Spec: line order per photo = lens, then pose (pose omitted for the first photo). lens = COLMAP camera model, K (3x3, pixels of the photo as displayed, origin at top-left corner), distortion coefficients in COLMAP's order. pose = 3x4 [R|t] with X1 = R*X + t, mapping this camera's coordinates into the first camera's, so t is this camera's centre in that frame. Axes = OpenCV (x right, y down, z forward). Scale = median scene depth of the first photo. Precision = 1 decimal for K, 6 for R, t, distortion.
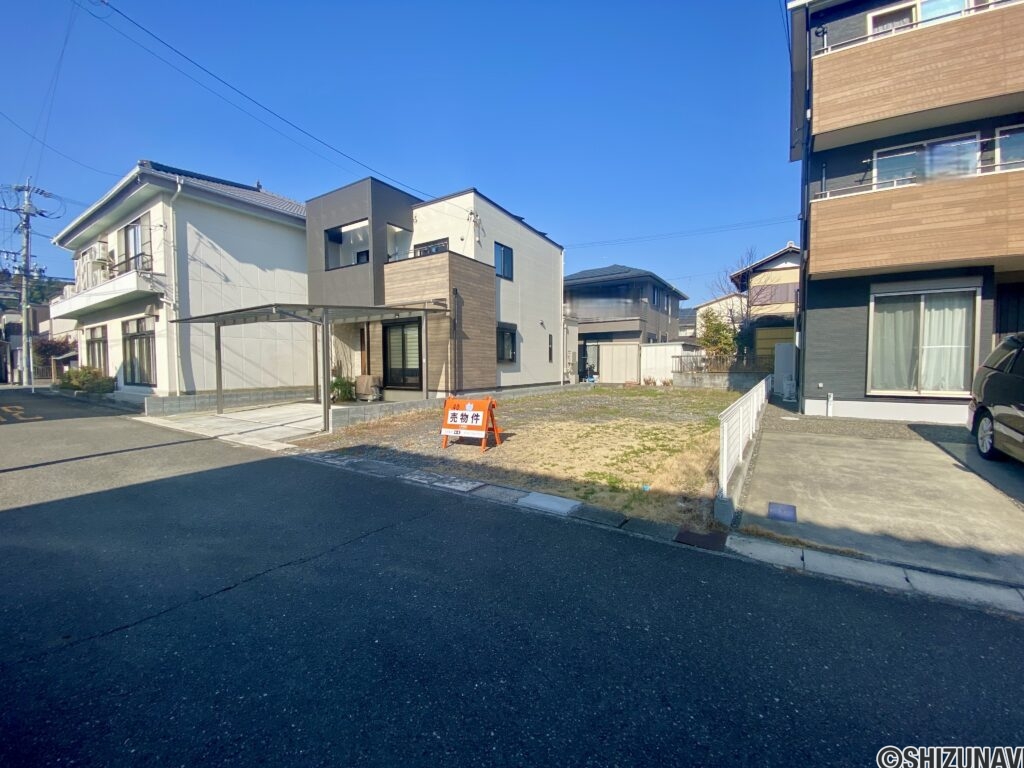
lens RADIAL K [[410.1, 0, 509.0], [0, 410.1, 384.3], [0, 0, 1]] dist [0.025153, -0.022853]
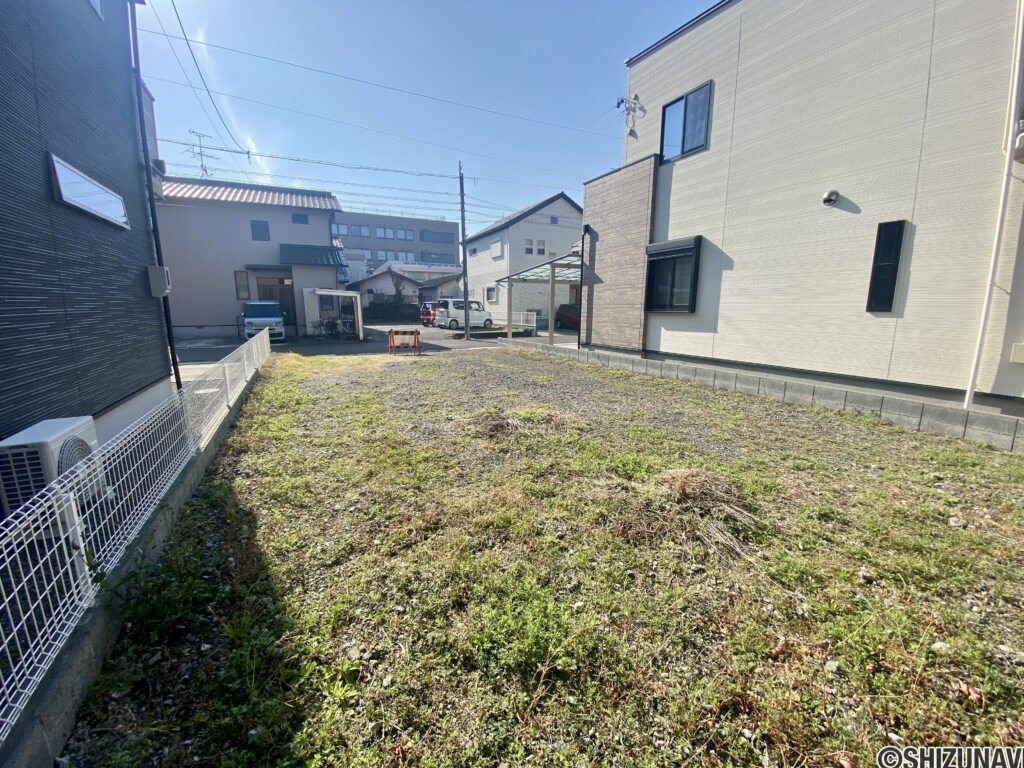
lens RADIAL K [[431.4, 0, 508.6], [0, 431.4, 383.4], [0, 0, 1]] dist [0.030090, -0.028299]
pose [[-0.510894, 0.148744, -0.846677, 0.758105], [-0.045636, 0.978835, 0.199498, -0.078340], [0.858432, 0.140561, -0.493293, 1.323780]]
